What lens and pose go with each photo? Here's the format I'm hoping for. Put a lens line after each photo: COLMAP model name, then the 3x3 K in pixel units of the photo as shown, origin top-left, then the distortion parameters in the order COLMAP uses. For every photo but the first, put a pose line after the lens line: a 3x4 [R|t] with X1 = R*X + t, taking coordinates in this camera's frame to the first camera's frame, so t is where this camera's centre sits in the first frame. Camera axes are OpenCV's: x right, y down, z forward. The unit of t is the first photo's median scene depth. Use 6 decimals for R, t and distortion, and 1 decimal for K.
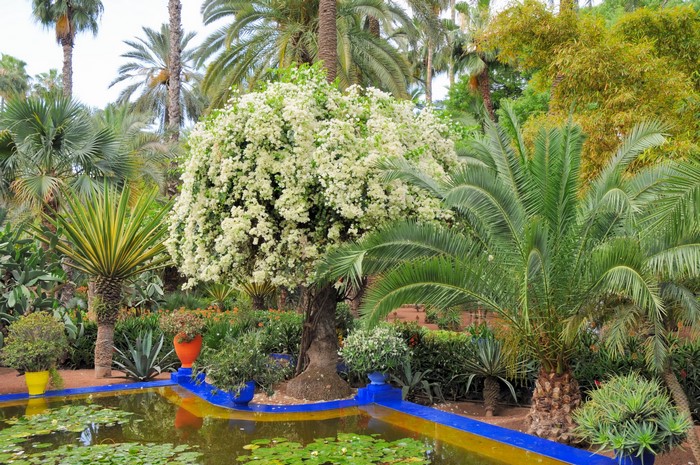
lens RADIAL K [[710.8, 0, 350.0], [0, 710.8, 232.5], [0, 0, 1]] dist [-0.005980, 0.019864]
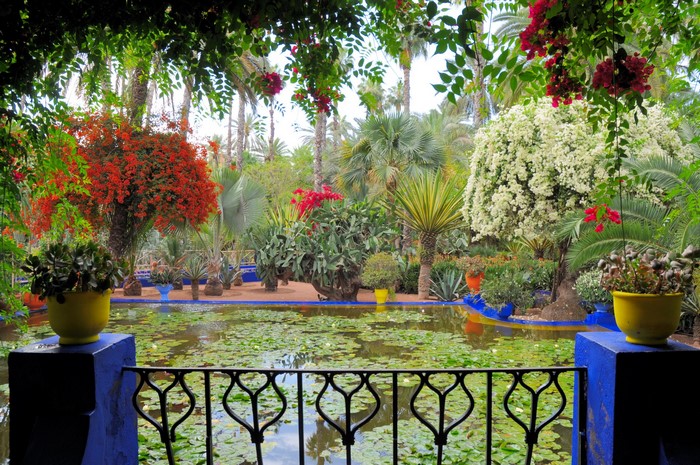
lens RADIAL K [[710.8, 0, 350.0], [0, 710.8, 232.5], [0, 0, 1]] dist [-0.005980, 0.019864]
pose [[0.880651, 0.019045, -0.473382, 0.258563], [0.003098, 0.998939, 0.045951, -0.007454], [0.473755, -0.041933, 0.879658, -0.447735]]
